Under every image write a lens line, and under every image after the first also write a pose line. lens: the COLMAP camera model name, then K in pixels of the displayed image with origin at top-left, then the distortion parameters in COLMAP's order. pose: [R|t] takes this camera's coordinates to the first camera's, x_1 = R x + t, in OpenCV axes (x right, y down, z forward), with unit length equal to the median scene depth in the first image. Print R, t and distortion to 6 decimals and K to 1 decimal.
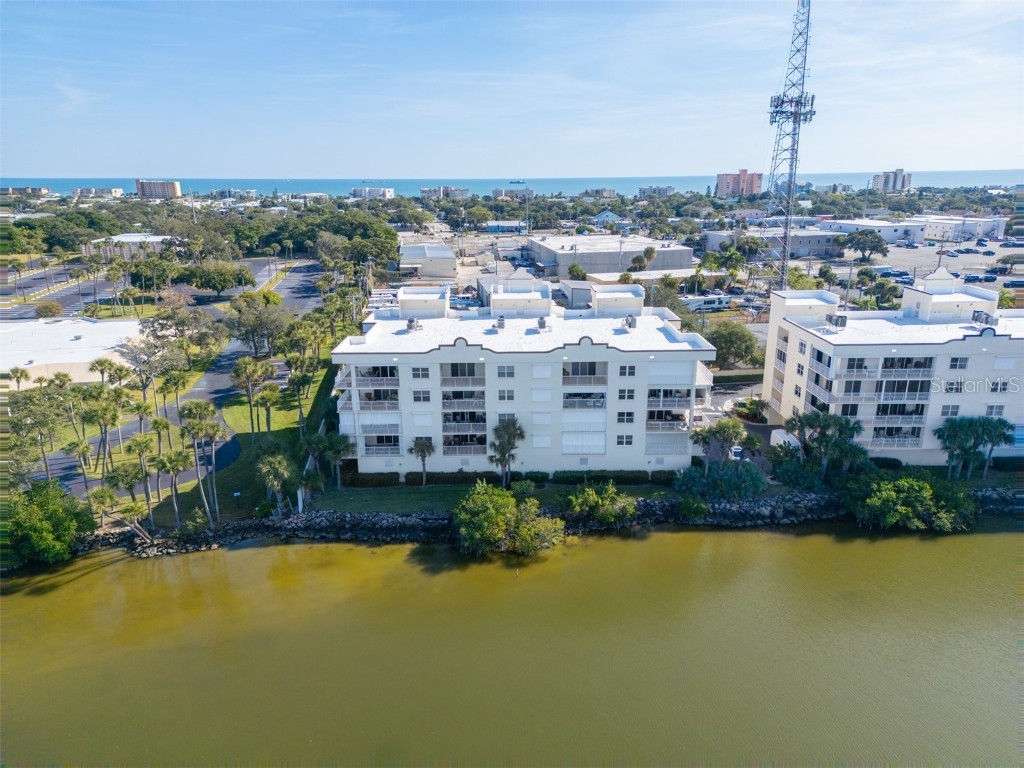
lens RADIAL K [[699.4, 0, 520.2], [0, 699.4, 384.5], [0, 0, 1]] dist [0.108953, -0.095985]
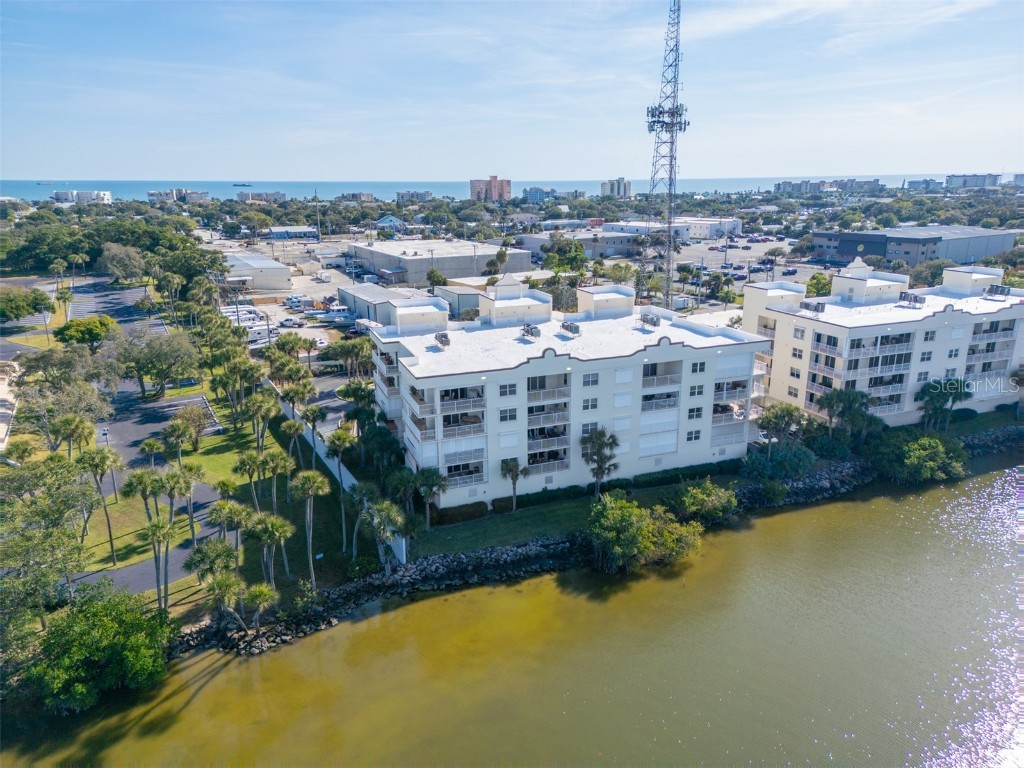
lens RADIAL K [[699.4, 0, 520.2], [0, 699.4, 384.5], [0, 0, 1]] dist [0.108953, -0.095985]
pose [[0.933120, -0.098933, 0.345686, -0.433369], [0.101096, 0.994806, 0.011816, -0.032170], [-0.345060, 0.023922, 0.938276, 0.125277]]
